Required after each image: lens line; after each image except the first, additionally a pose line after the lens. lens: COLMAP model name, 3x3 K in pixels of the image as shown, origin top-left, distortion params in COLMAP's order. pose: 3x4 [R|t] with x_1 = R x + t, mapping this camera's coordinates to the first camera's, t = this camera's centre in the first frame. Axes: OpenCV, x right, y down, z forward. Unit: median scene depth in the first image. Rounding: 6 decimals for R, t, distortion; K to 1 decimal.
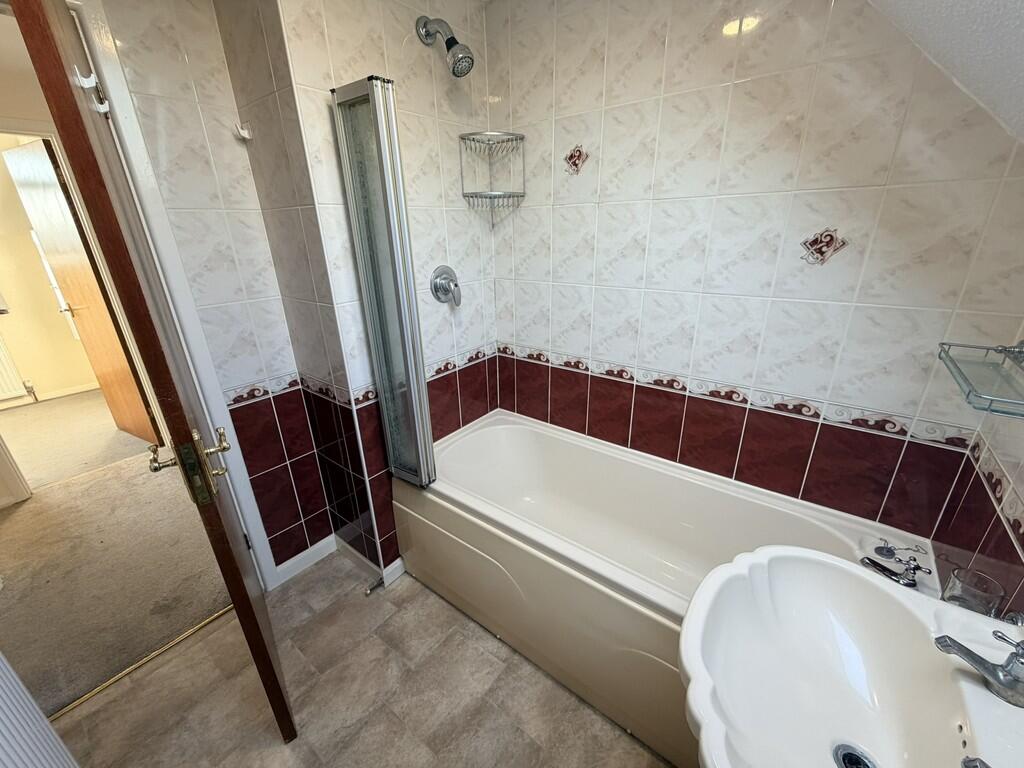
lens RADIAL K [[408.4, 0, 510.1], [0, 408.4, 386.9], [0, 0, 1]] dist [0.002252, 0.000686]
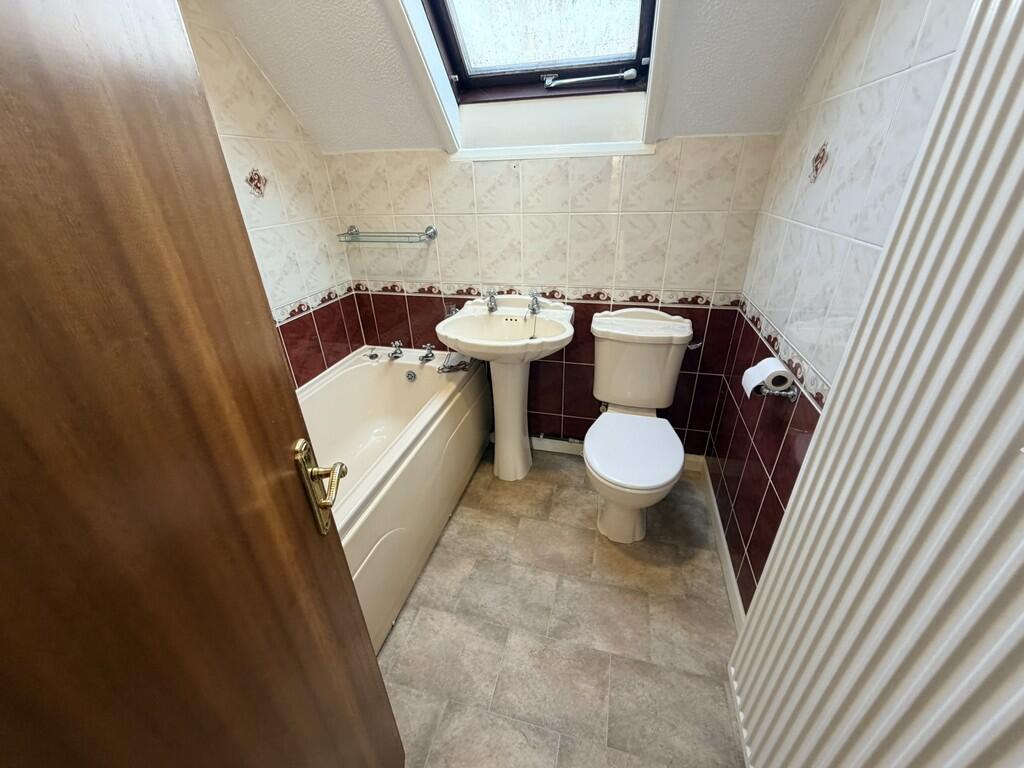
lens RADIAL K [[408.4, 0, 511.1], [0, 408.4, 383.6], [0, 0, 1]] dist [0.002252, 0.000686]
pose [[-0.391638, -0.391611, 0.832623, -0.812473], [0.362391, 0.766118, 0.530788, -0.227626], [-0.845750, 0.509612, -0.158125, 0.767923]]
